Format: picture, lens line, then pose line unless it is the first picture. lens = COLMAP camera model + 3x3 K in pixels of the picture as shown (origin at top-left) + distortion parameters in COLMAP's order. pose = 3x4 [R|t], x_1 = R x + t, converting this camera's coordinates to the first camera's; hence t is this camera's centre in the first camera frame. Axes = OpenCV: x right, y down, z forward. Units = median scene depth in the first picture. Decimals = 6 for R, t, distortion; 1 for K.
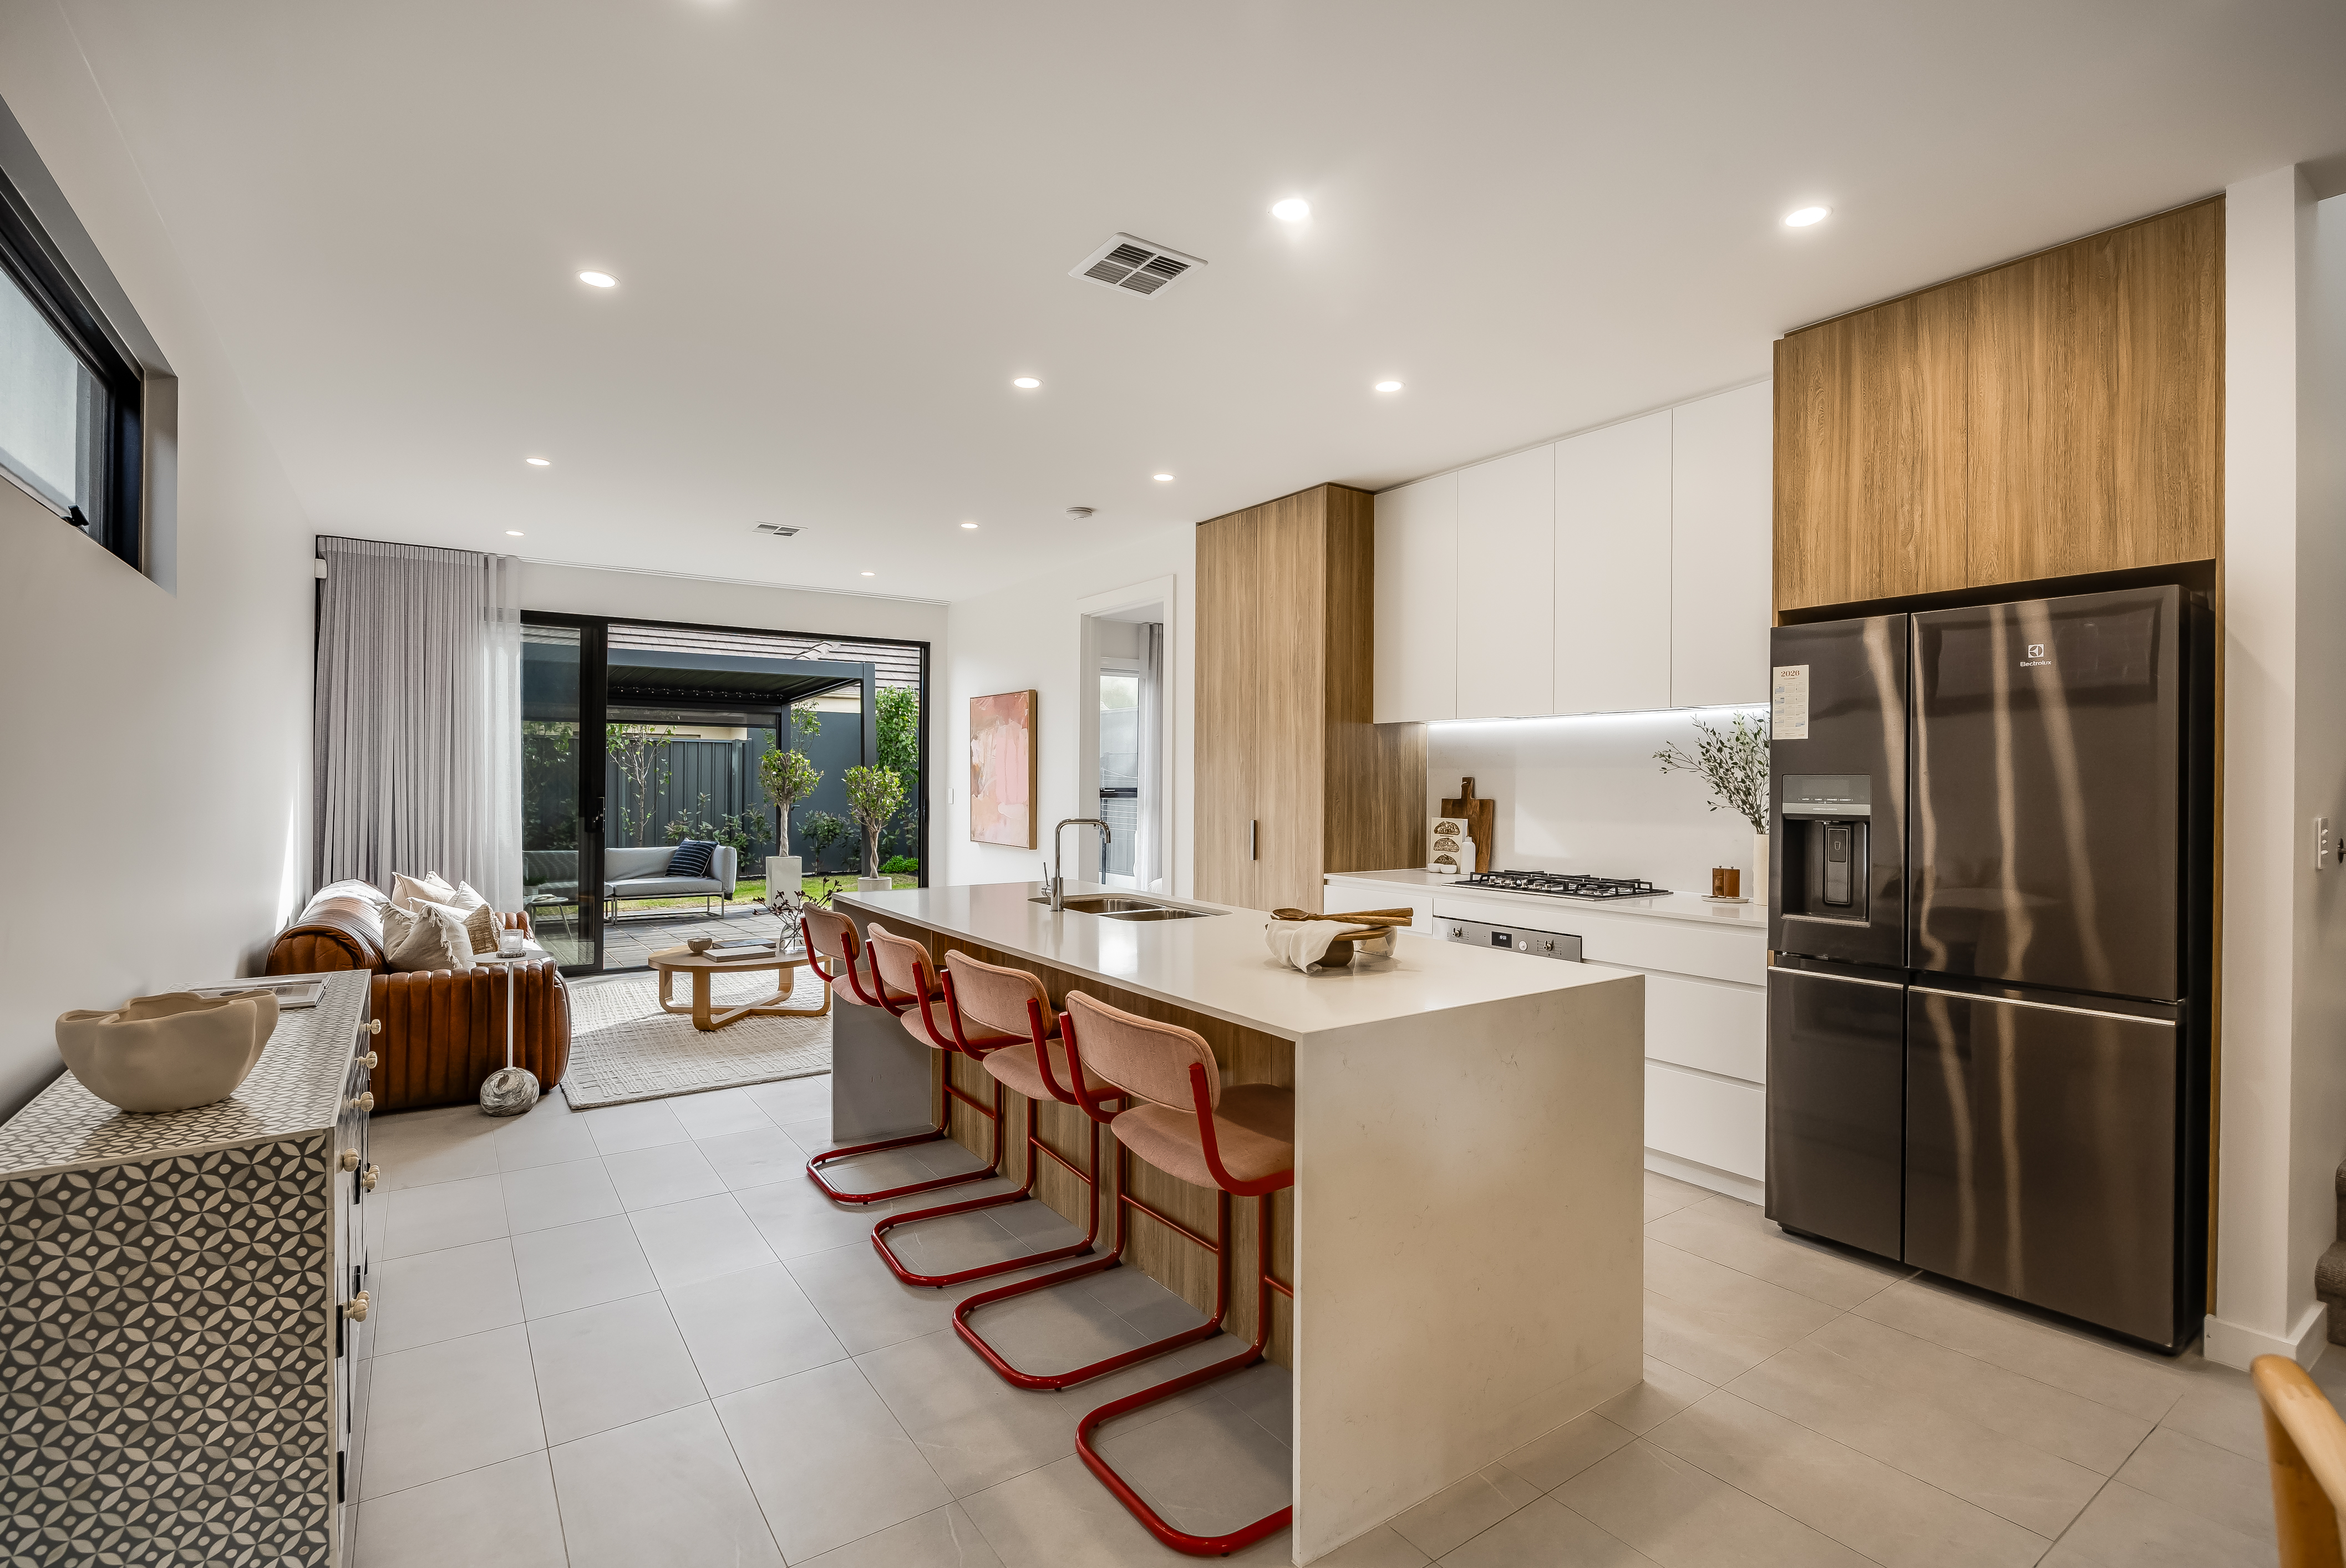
lens RADIAL K [[1087.4, 0, 1179.8], [0, 1087.4, 787.0], [0, 0, 1]] dist [-0.020335, 0.000847]
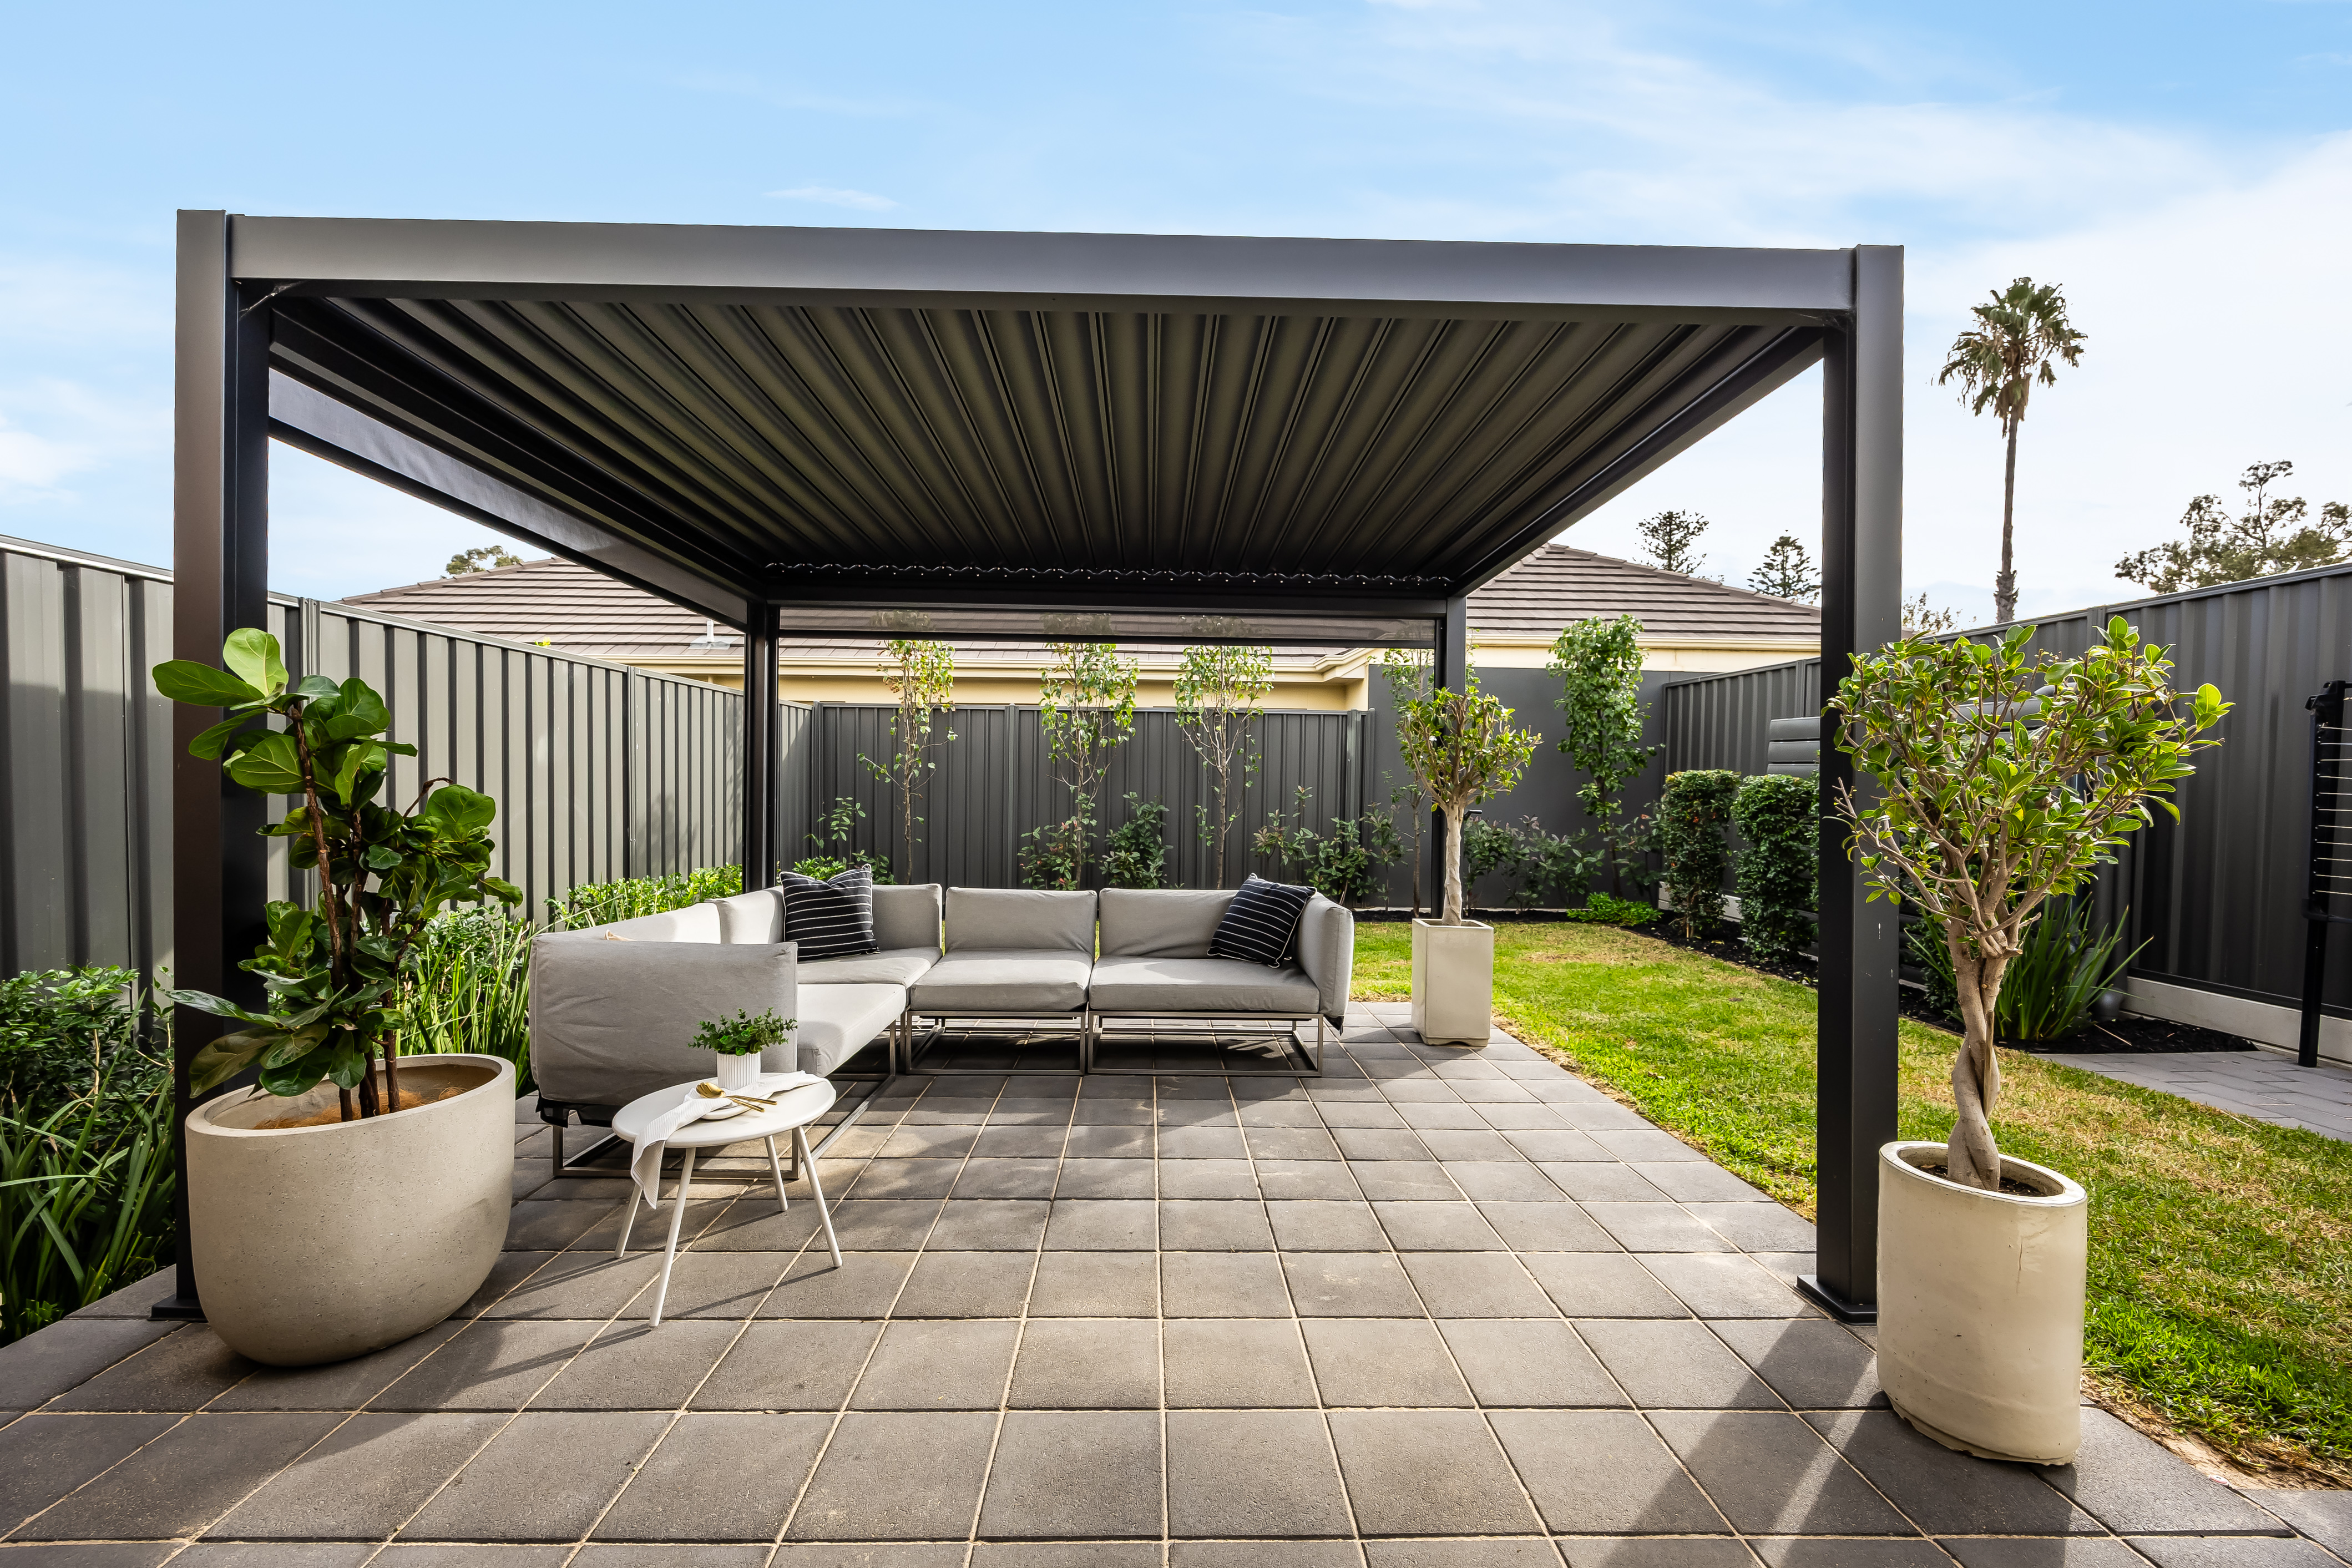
lens RADIAL K [[894.9, 0, 1167.6], [0, 894.9, 790.0], [0, 0, 1]] dist [-0.007288, 0.000085]
pose [[0.830737, 0.012054, -0.556534, -0.535711], [-0.012644, 0.999916, 0.002783, 0.019417], [0.556521, 0.004725, 0.830820, 1.302036]]
